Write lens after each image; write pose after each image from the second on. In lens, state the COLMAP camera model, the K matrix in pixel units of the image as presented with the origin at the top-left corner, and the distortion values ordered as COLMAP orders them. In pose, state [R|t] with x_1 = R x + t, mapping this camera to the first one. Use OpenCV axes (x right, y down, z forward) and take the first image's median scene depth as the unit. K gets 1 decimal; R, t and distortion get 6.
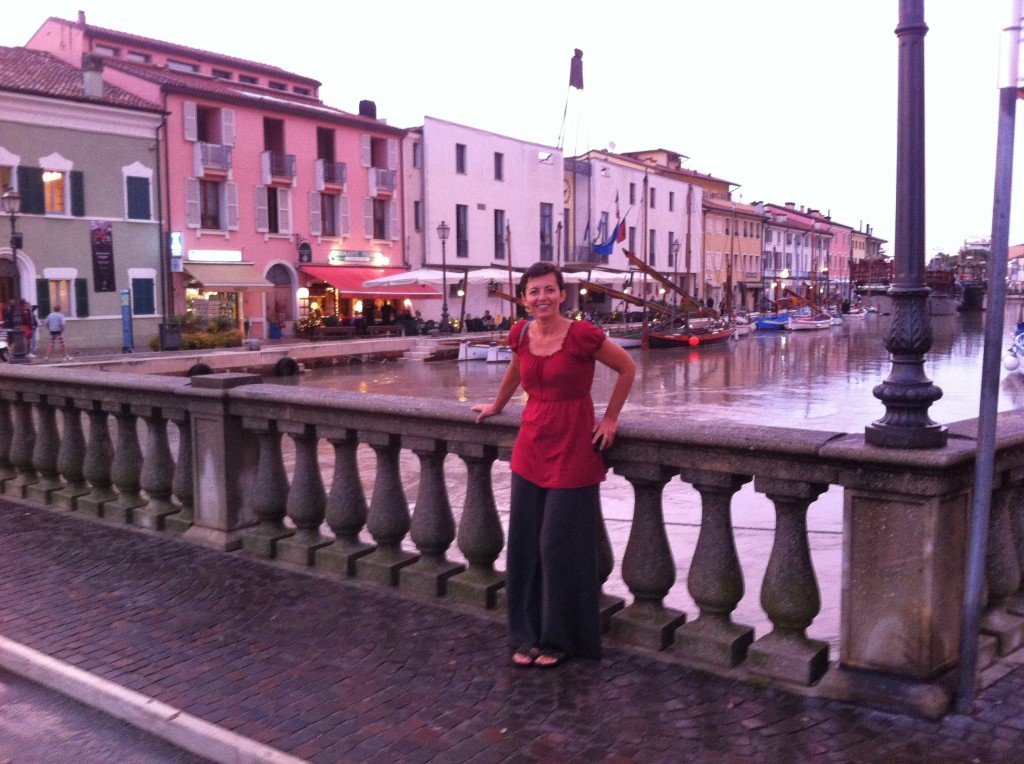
lens RADIAL K [[1013.6, 0, 512.0], [0, 1013.6, 382.0], [0, 0, 1]] dist [0.102269, -0.345483]
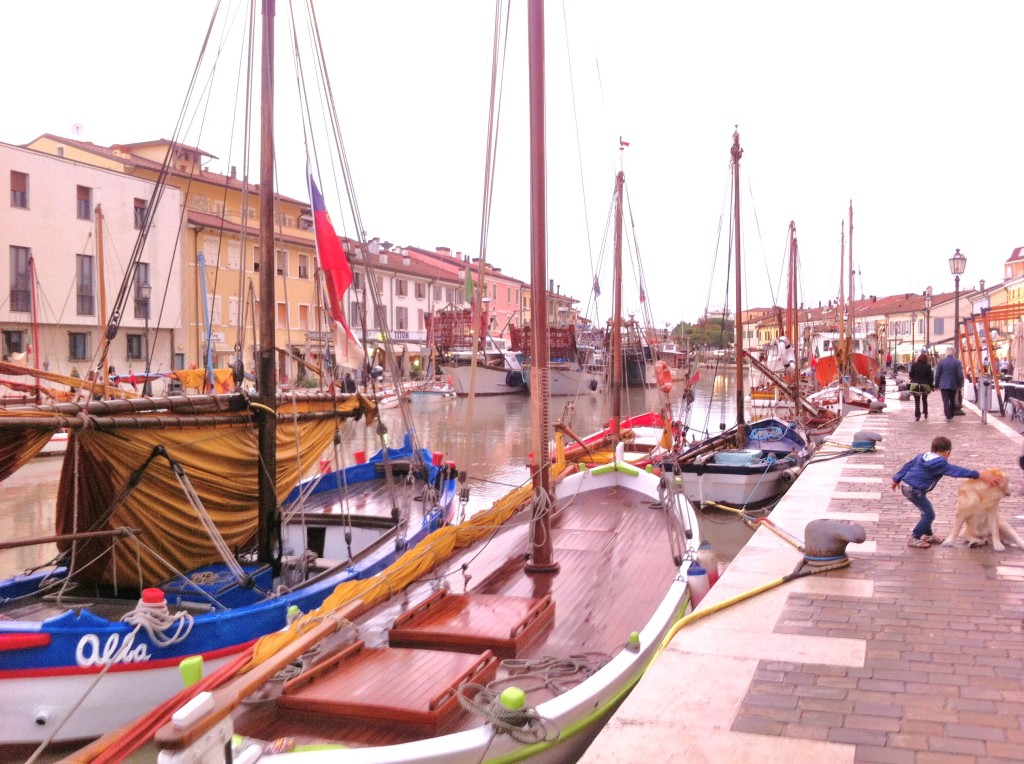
lens RADIAL K [[1013.6, 0, 512.0], [0, 1013.6, 382.0], [0, 0, 1]] dist [0.102269, -0.345483]
pose [[0.978792, -0.012720, 0.204463, 0.206186], [0.027631, 0.997147, -0.070242, -0.024266], [-0.202986, 0.074402, 0.976351, 0.311475]]
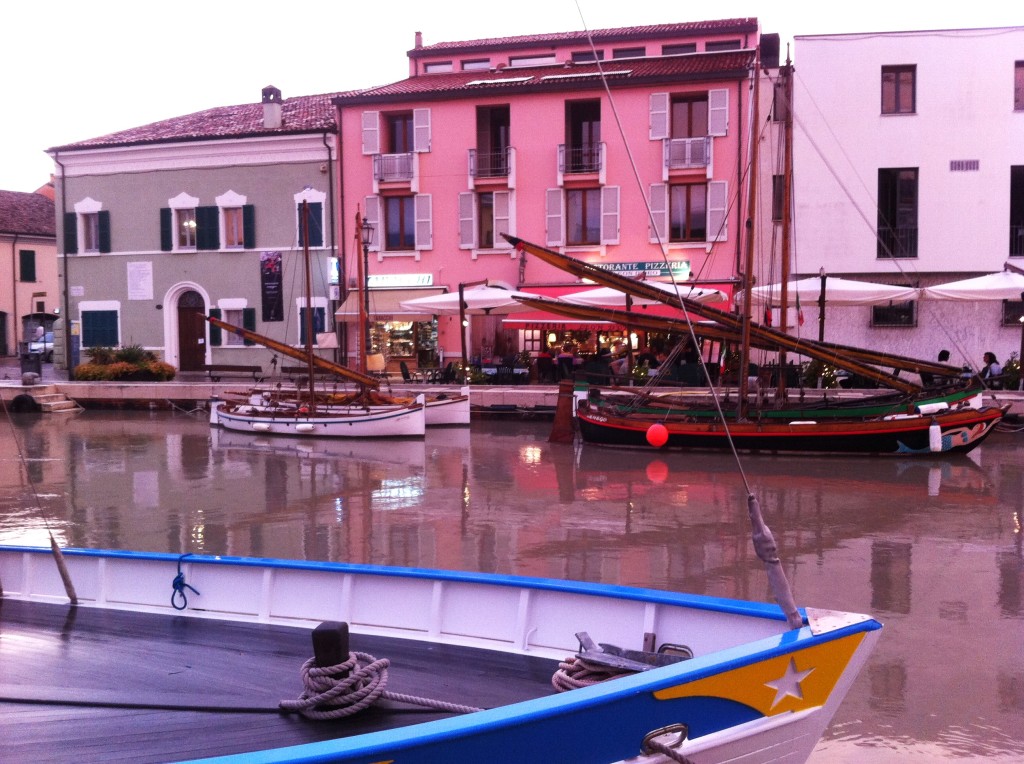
lens RADIAL K [[1013.6, 0, 512.0], [0, 1013.6, 382.0], [0, 0, 1]] dist [0.102269, -0.345483]
pose [[0.326438, 0.058003, -0.943437, 0.612420], [-0.080104, 0.996222, 0.033532, -0.078448], [0.941818, 0.064627, 0.329851, 0.864111]]
